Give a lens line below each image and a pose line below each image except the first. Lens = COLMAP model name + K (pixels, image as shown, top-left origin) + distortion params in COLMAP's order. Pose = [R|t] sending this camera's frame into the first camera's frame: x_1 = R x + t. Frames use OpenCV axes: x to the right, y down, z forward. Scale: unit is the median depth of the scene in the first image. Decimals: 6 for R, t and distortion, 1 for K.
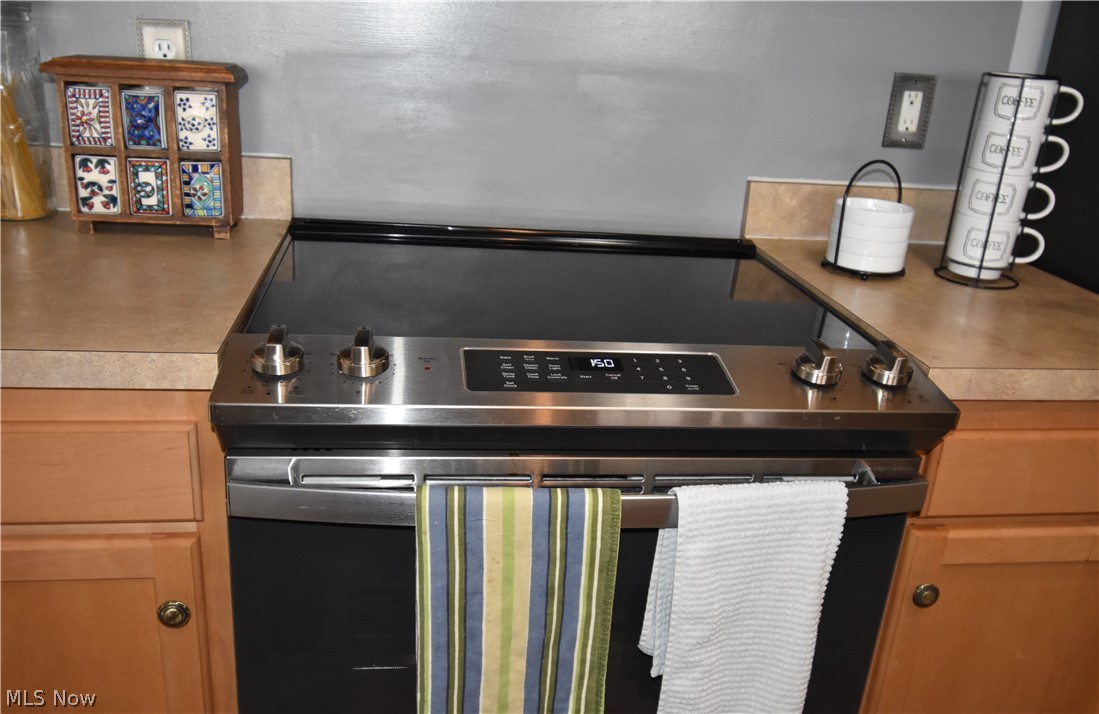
lens RADIAL K [[939.5, 0, 544.9], [0, 939.5, 362.2], [0, 0, 1]] dist [-0.001023, 0.009254]
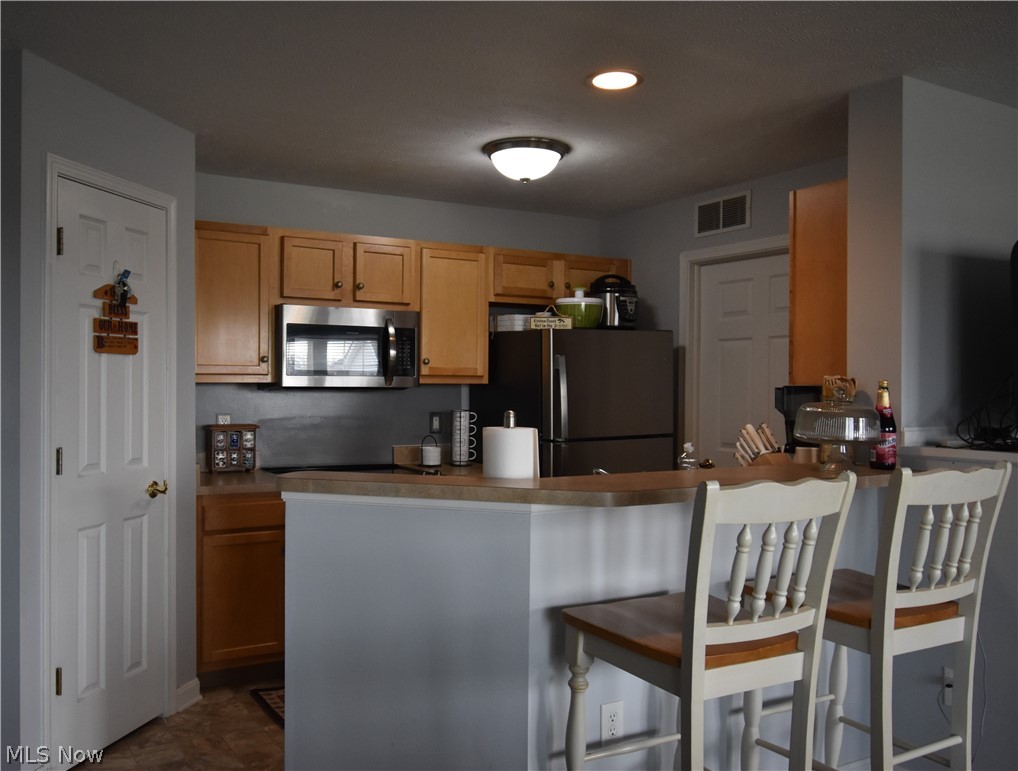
lens RADIAL K [[906.6, 0, 506.2], [0, 906.6, 386.9], [0, 0, 1]] dist [0.059975, 0.001763]
pose [[0.912916, -0.062612, 0.403316, -0.800613], [0.190751, 0.939055, -0.285989, 0.690983], [-0.360829, 0.338017, 0.869222, -2.292134]]
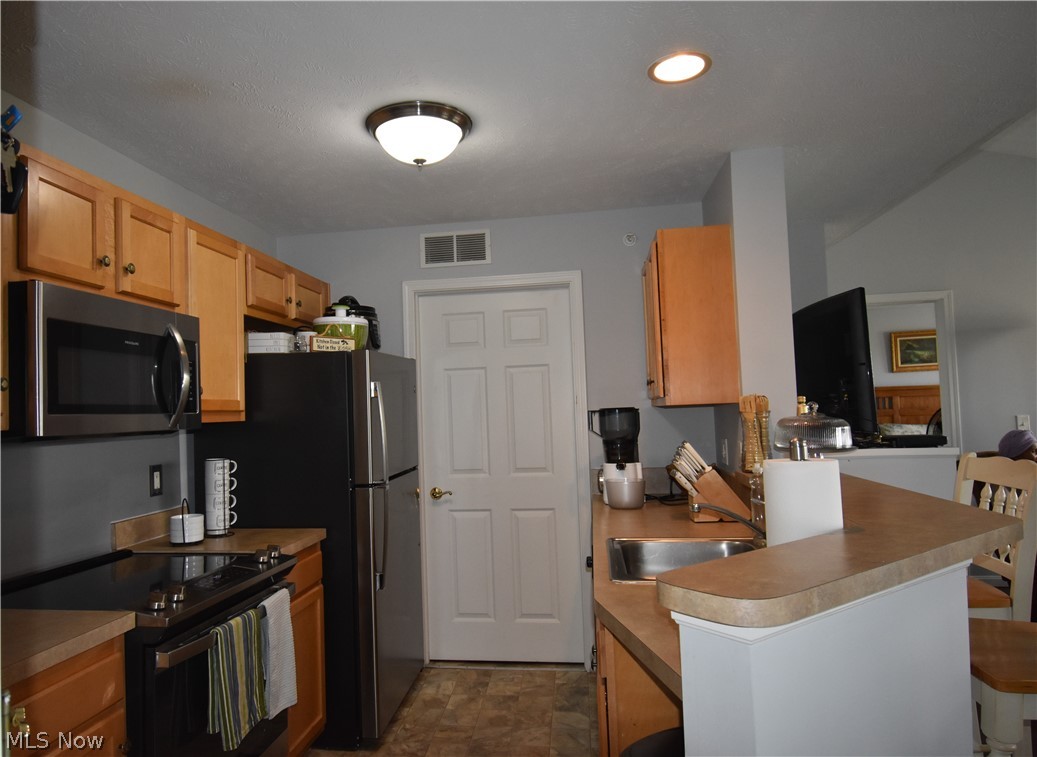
lens RADIAL K [[687.7, 0, 512.4], [0, 687.7, 381.6], [0, 0, 1]] dist [-0.001539, 0.000218]
pose [[0.261136, -0.036812, 0.964600, -1.216617], [0.382325, 0.921497, -0.068336, -0.043653], [-0.886361, 0.386636, 0.254710, -0.379020]]
